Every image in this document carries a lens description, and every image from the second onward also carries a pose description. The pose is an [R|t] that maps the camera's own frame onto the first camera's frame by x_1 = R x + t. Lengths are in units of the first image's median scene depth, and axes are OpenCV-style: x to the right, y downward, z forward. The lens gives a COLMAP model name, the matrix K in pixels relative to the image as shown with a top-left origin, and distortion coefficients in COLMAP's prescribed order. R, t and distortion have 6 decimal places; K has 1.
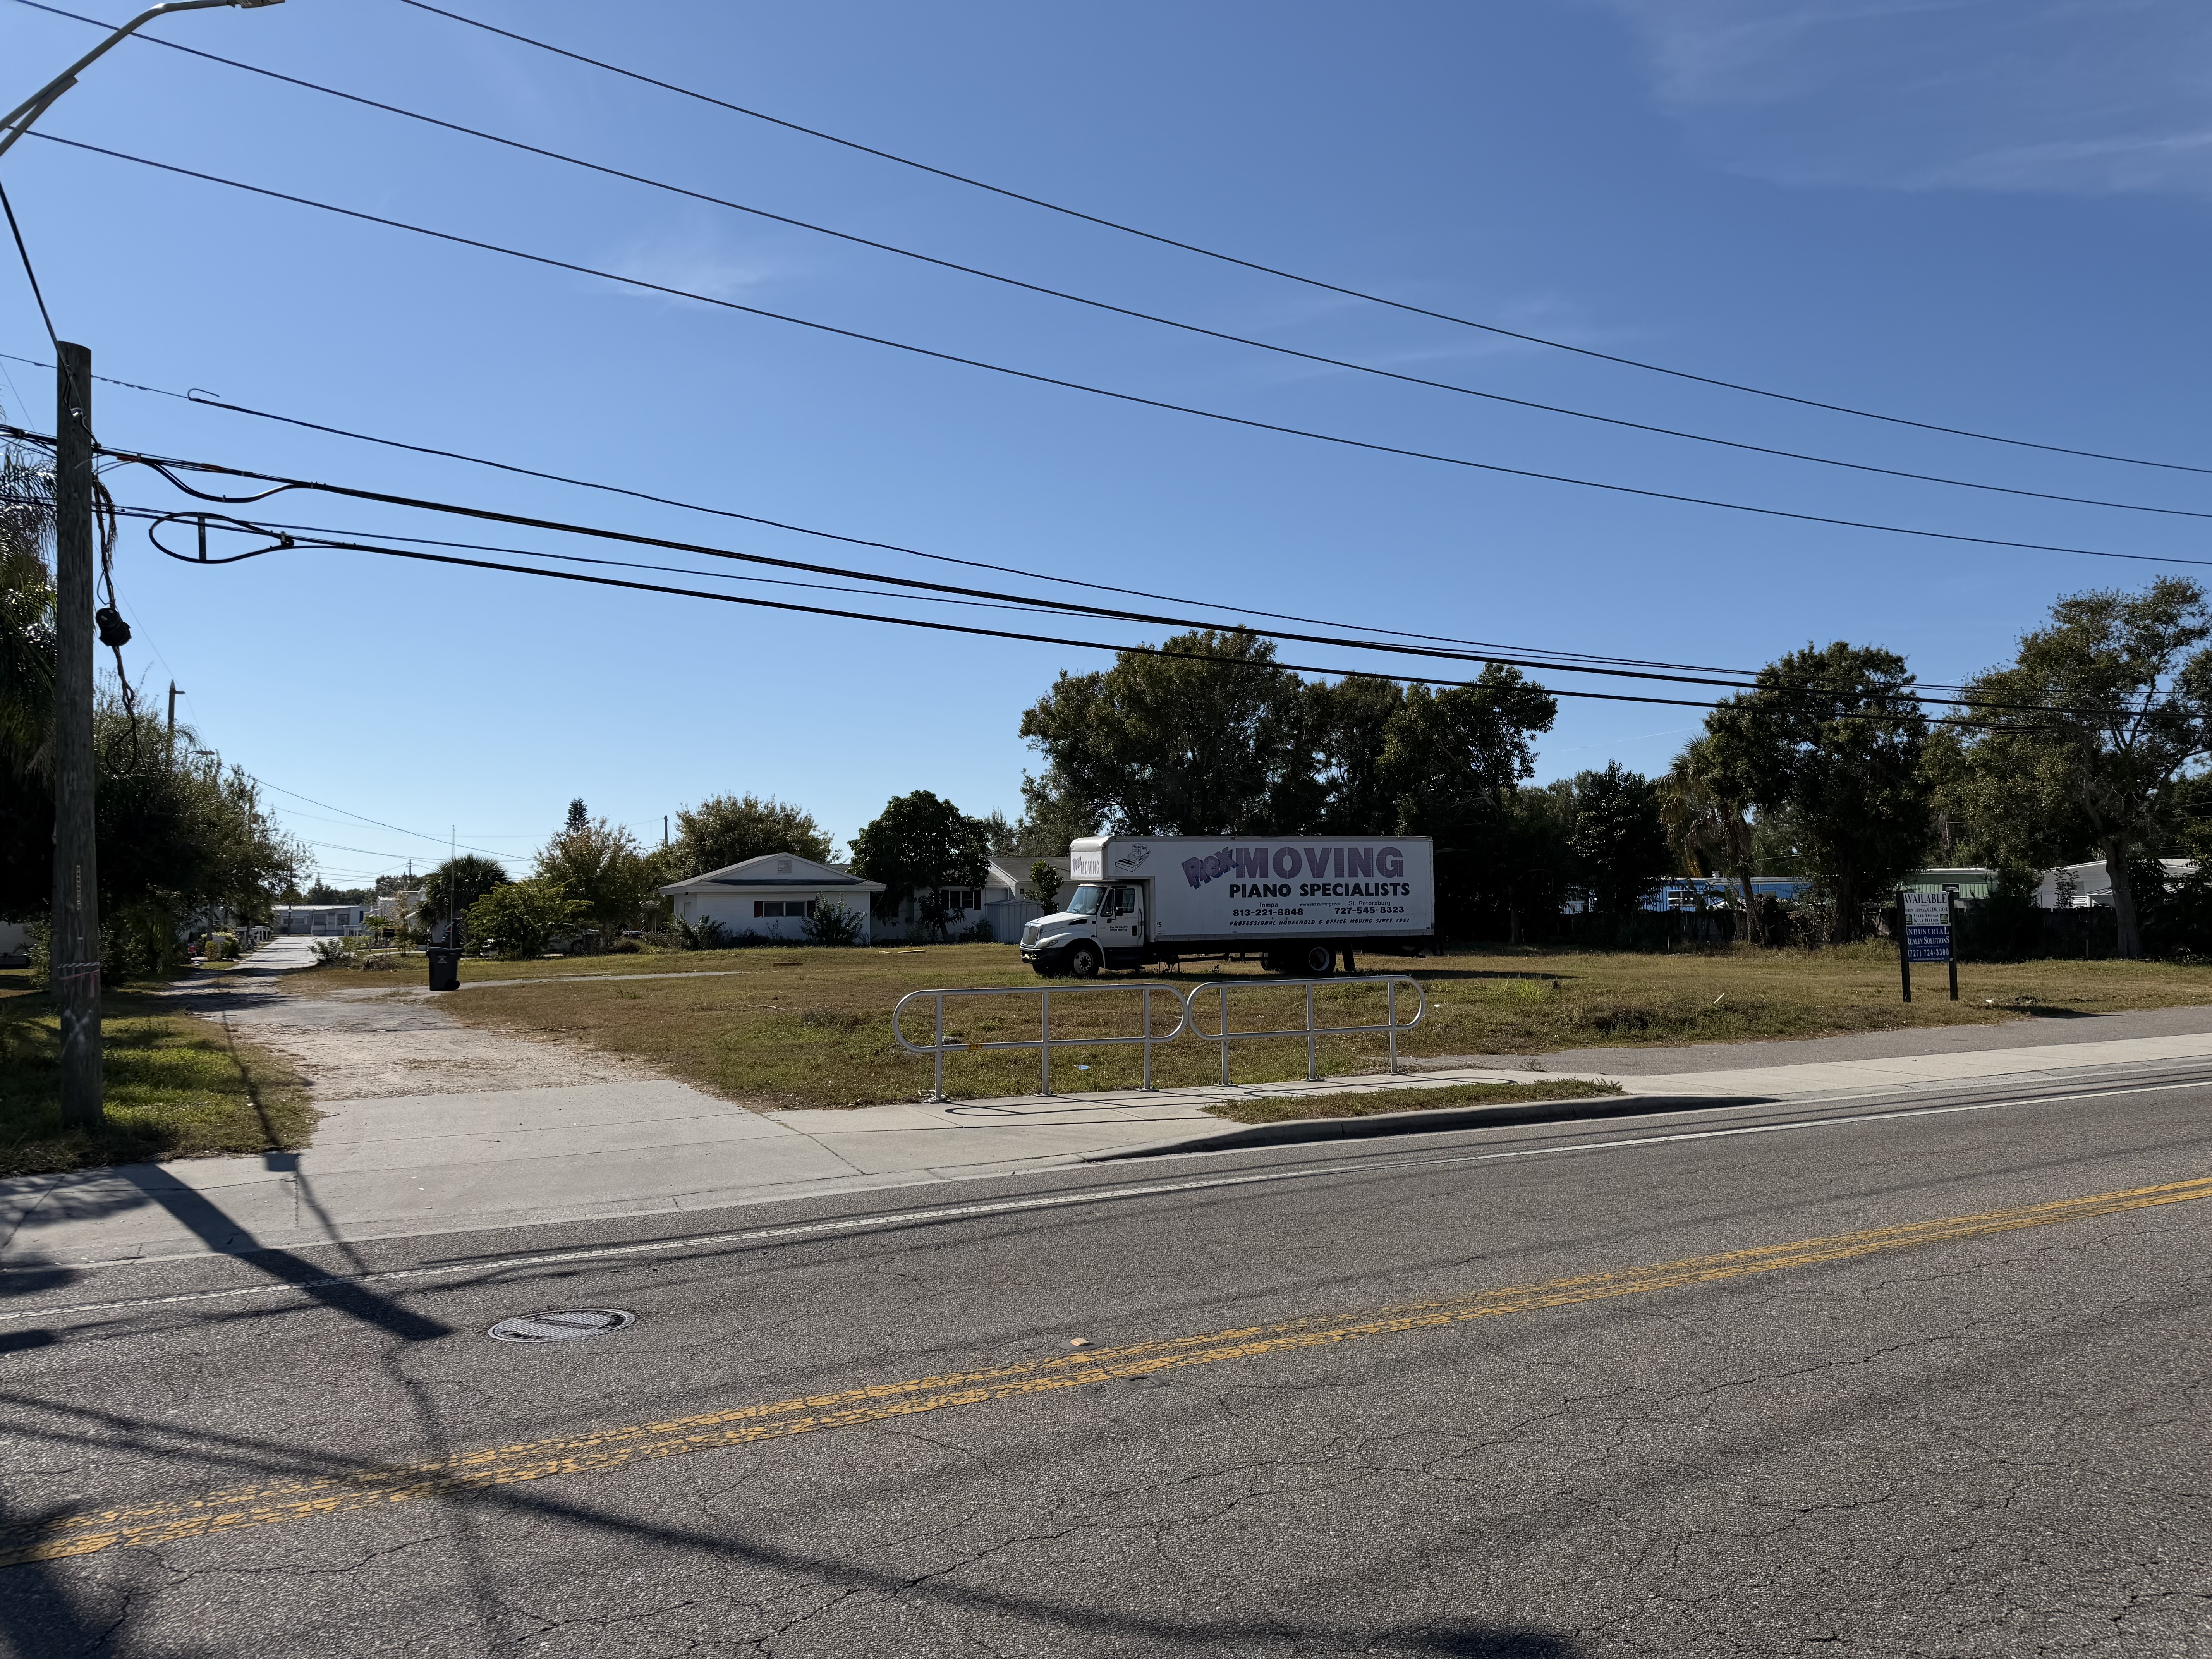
lens RADIAL K [[1514.0, 0, 1106.2], [0, 1514.0, 807.8], [0, 0, 1]] dist [0.125511, -0.167112]
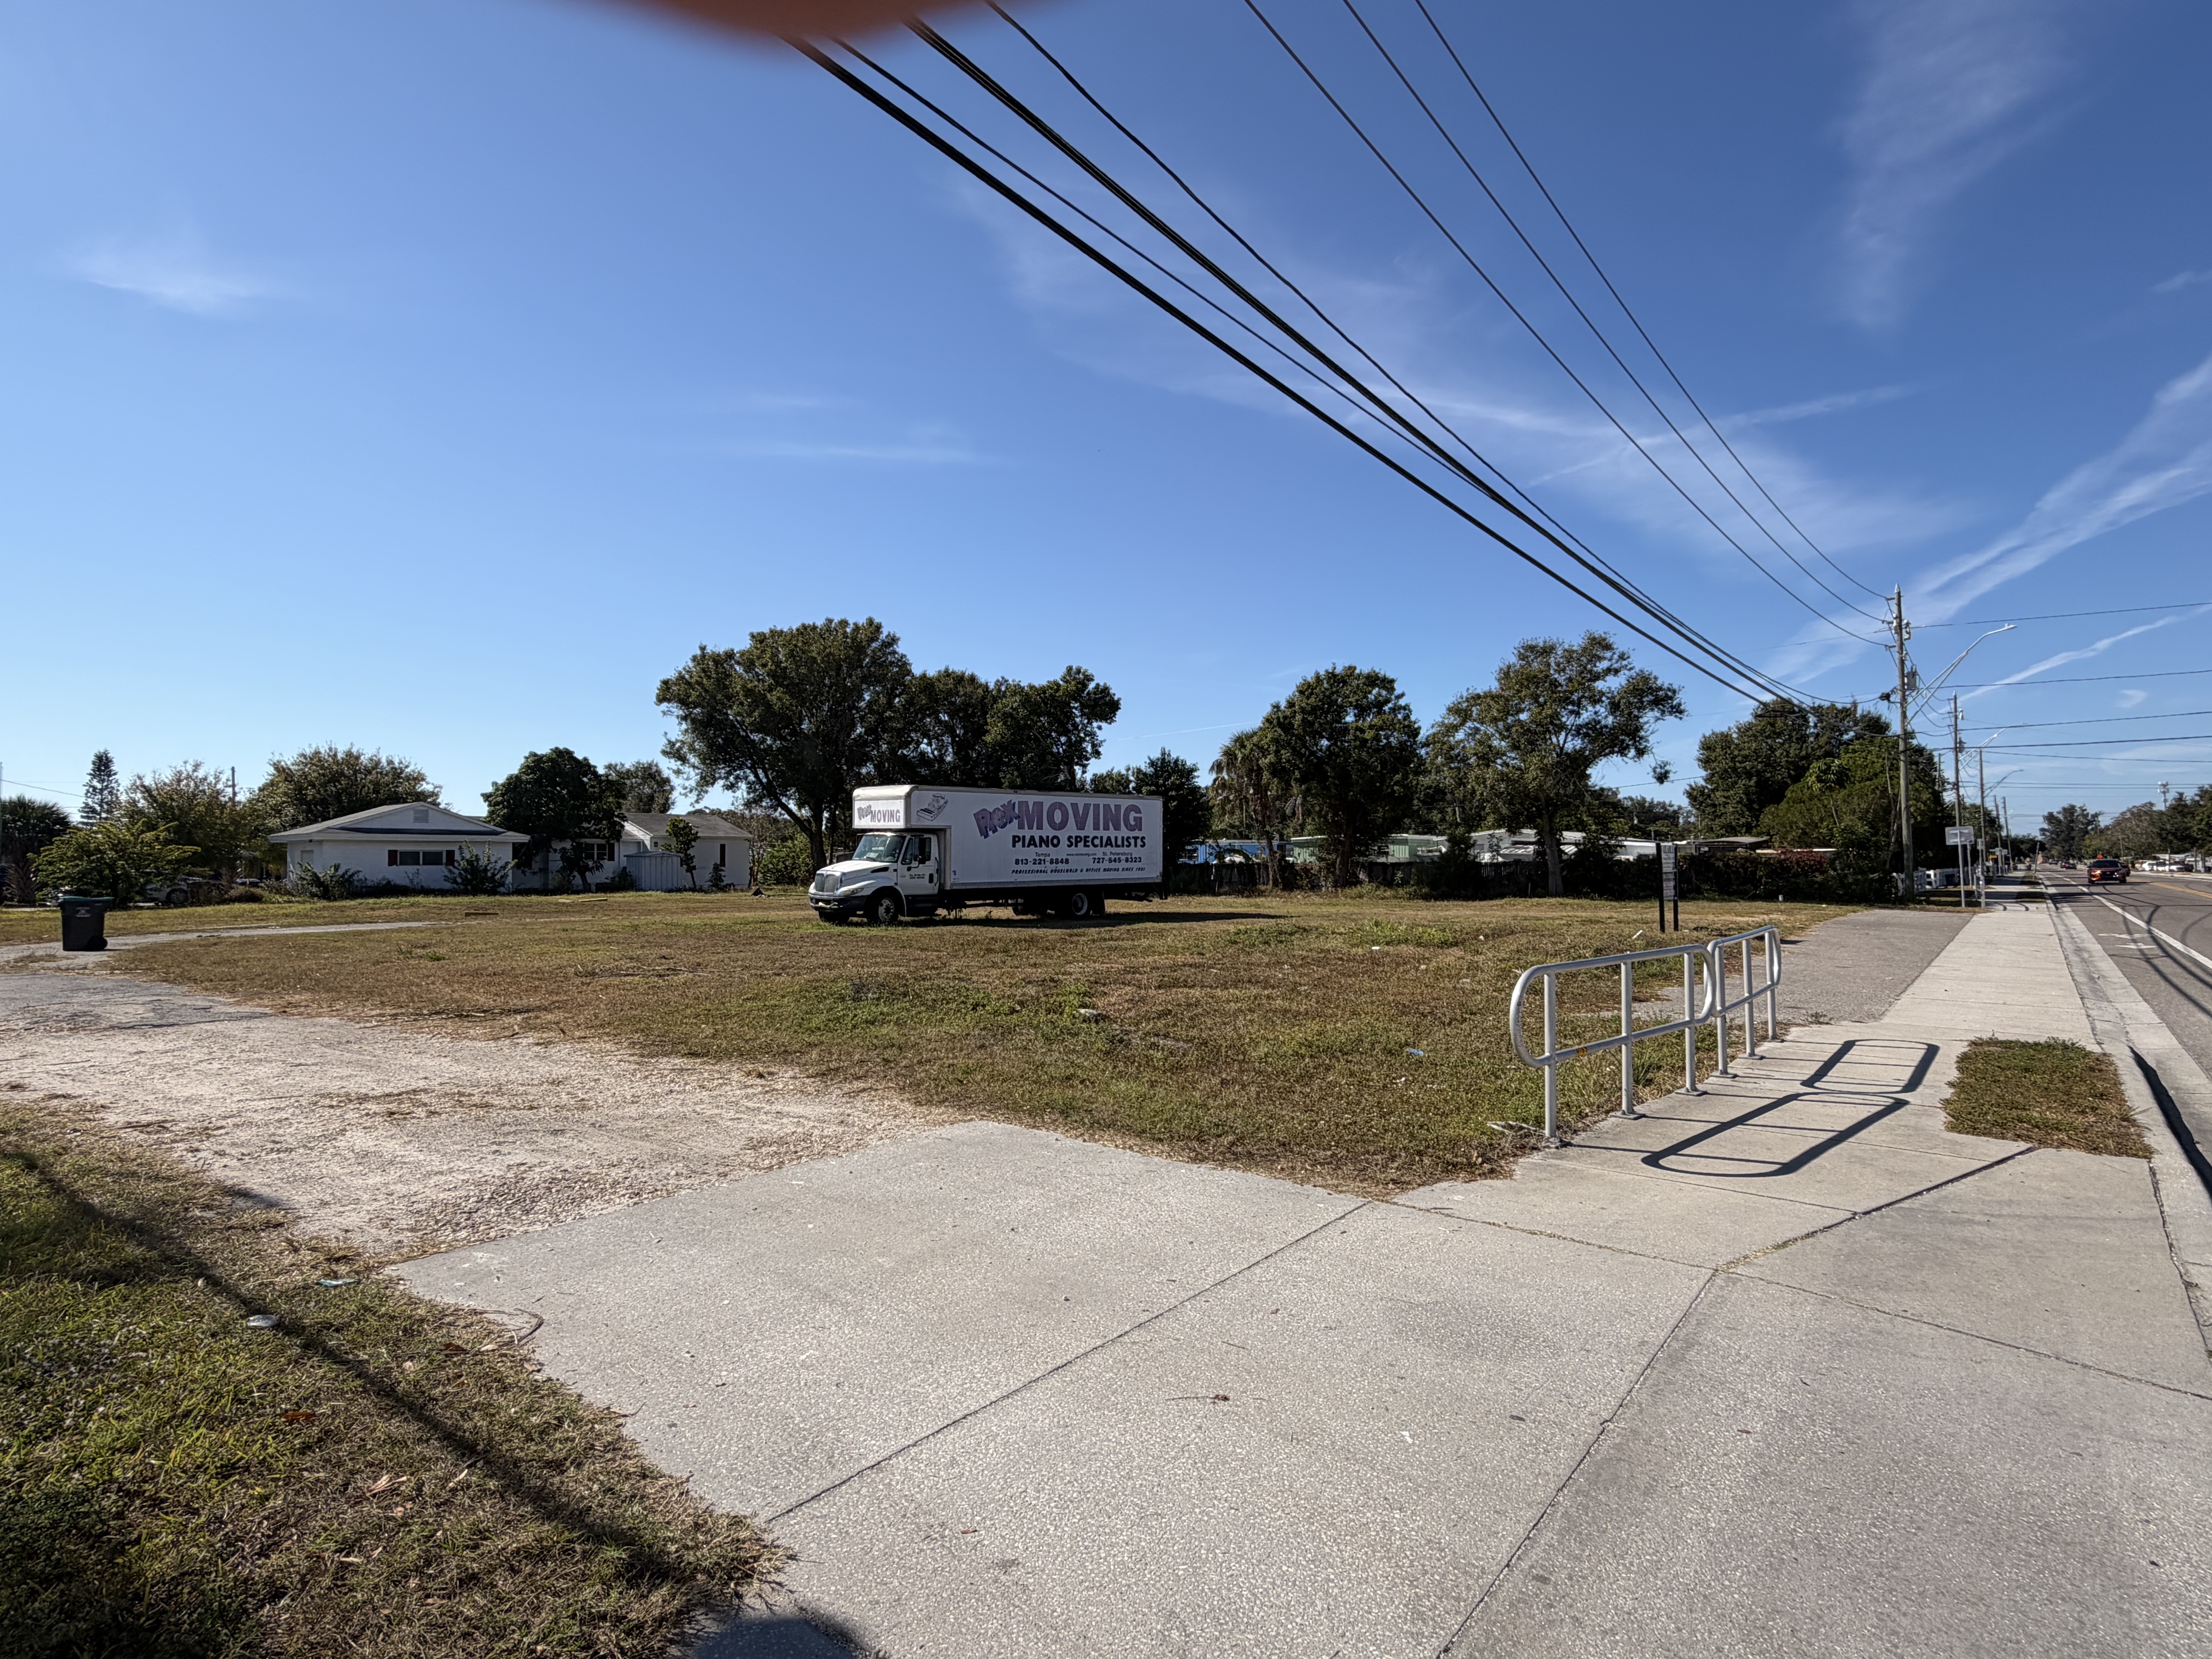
lens RADIAL K [[1129.7, 0, 1098.1], [0, 1129.7, 831.0], [0, 0, 1]] dist [-0.000655, -0.000150]
pose [[0.917176, 0.016619, 0.398136, -0.157426], [-0.031079, 0.999070, 0.029894, 0.019560], [-0.397269, -0.039792, 0.916839, 0.221918]]
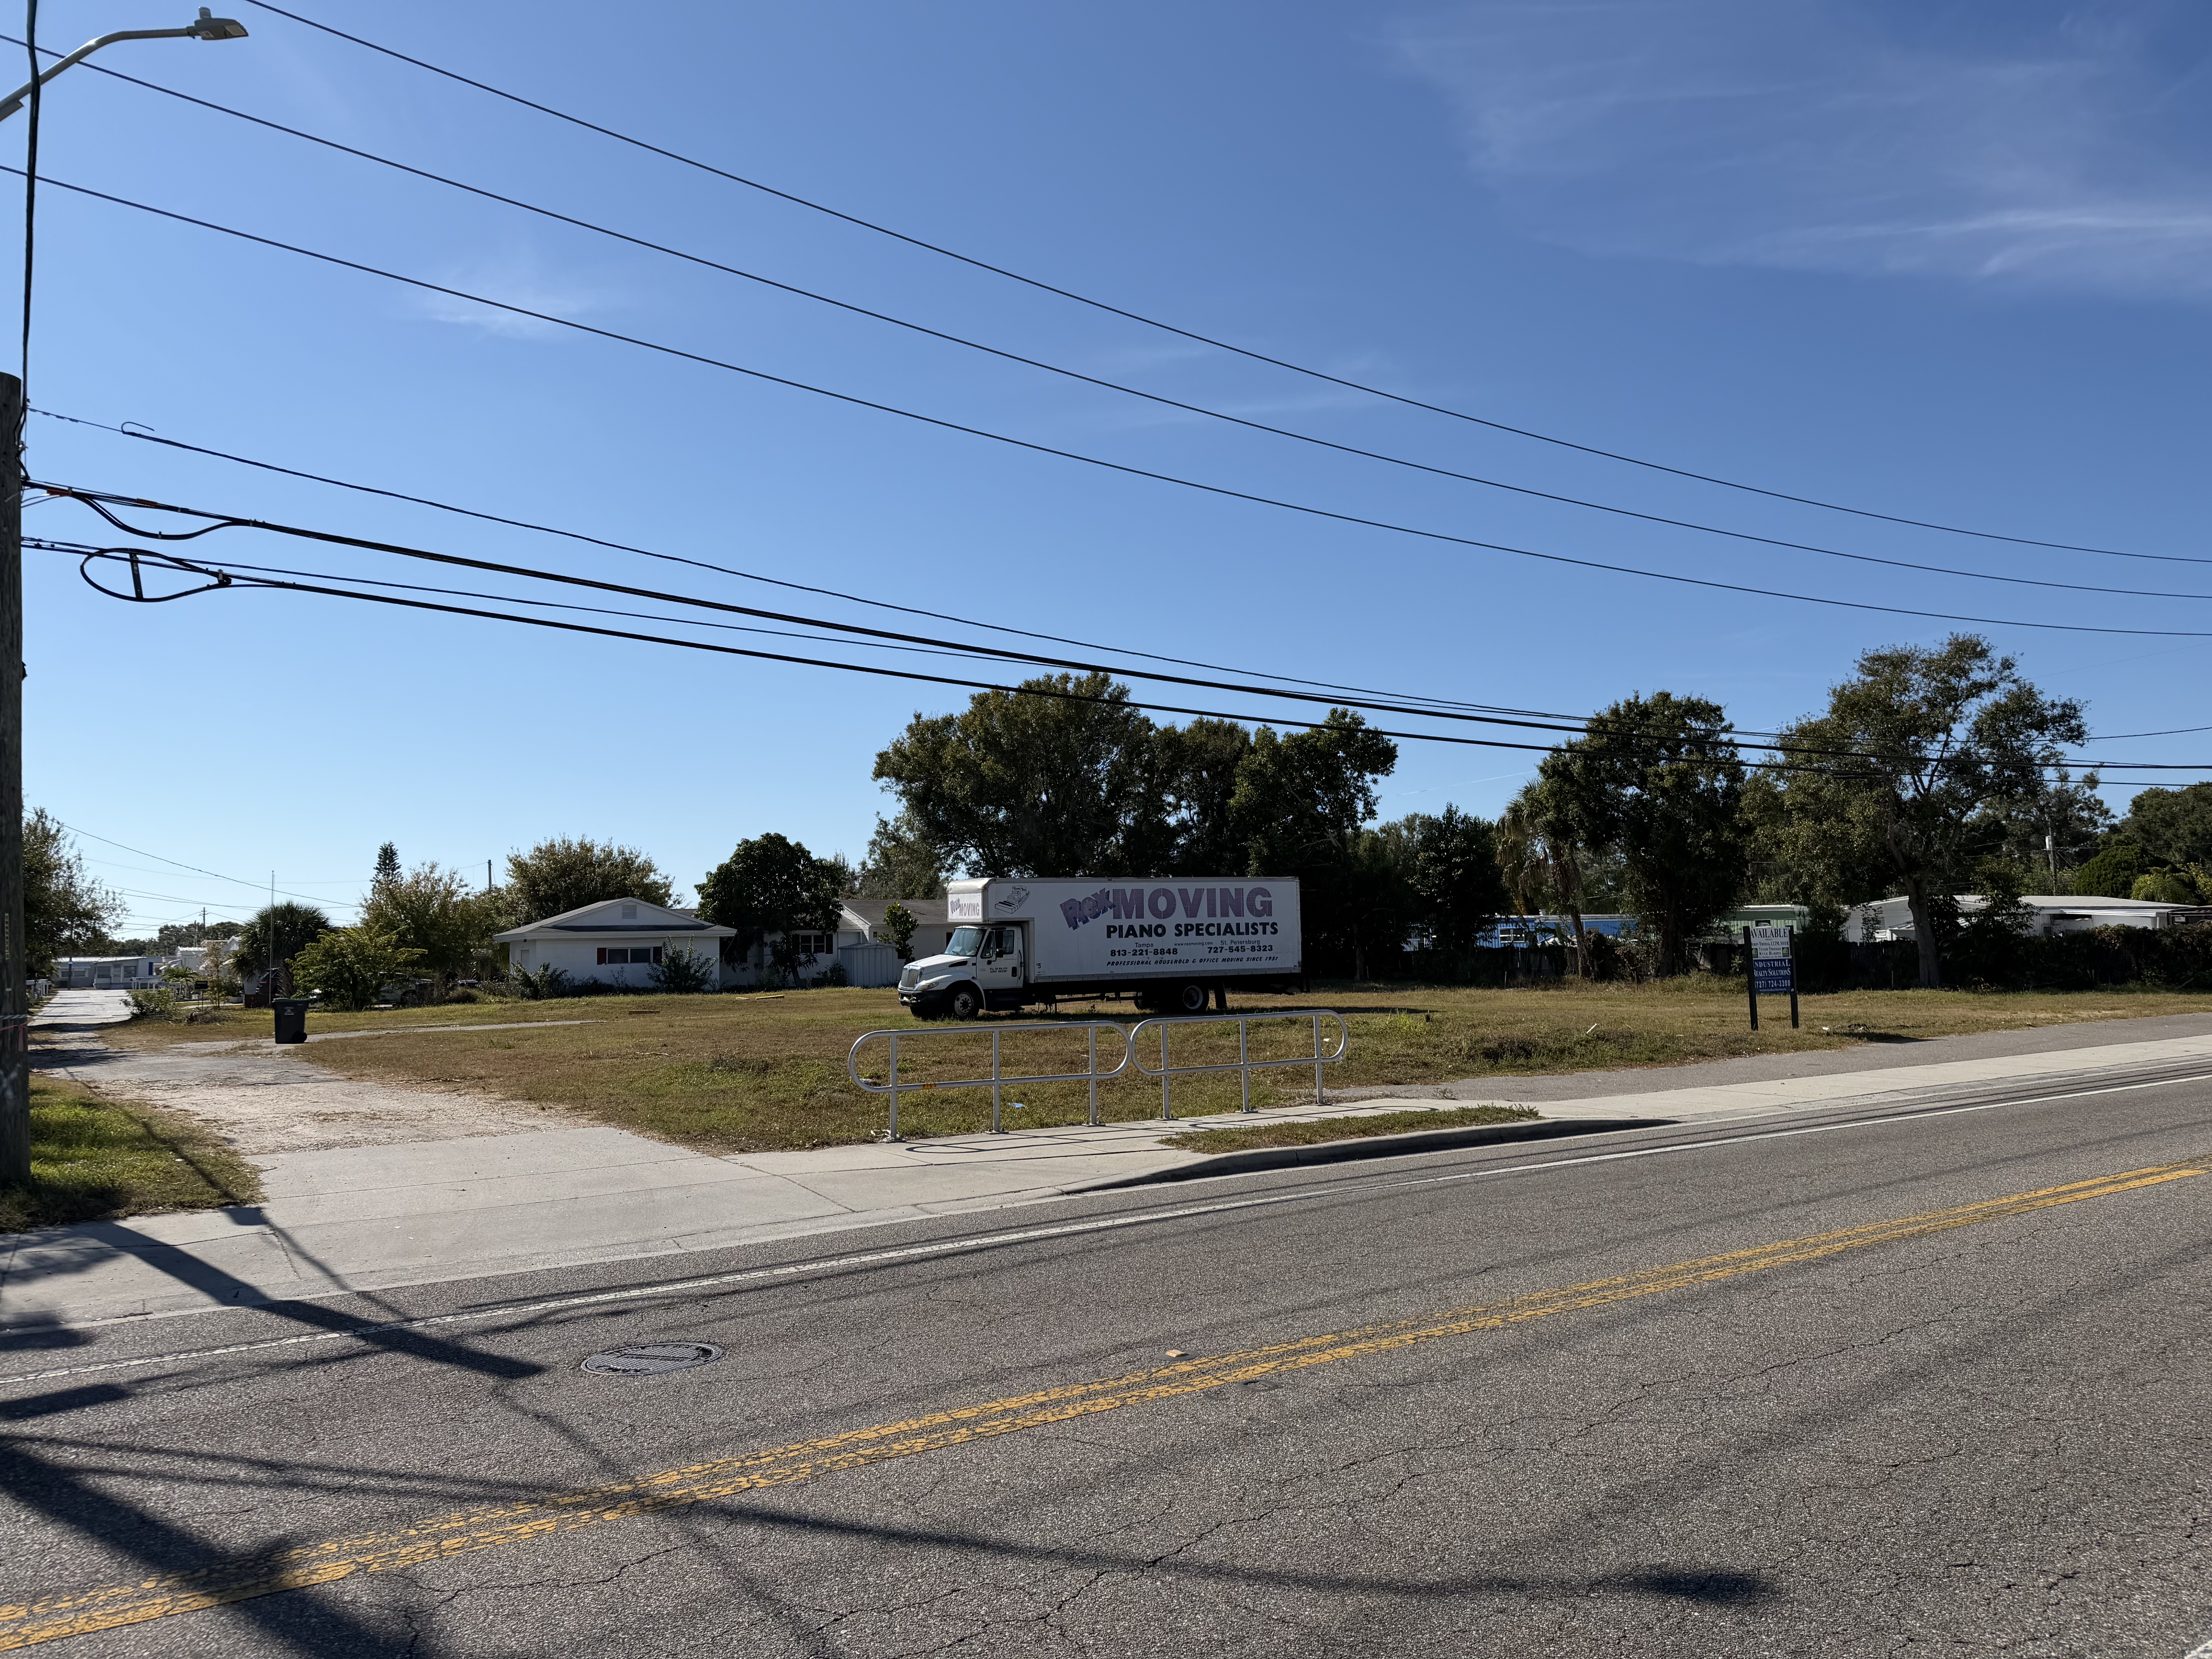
lens RADIAL K [[1514.3, 0, 1099.8], [0, 1514.3, 820.0], [0, 0, 1]] dist [0.125742, -0.169647]
pose [[0.994259, -0.000641, 0.107002, -0.028106], [0.002748, 0.999805, -0.019541, 0.000007], [-0.106969, 0.019723, 0.994067, -0.008726]]
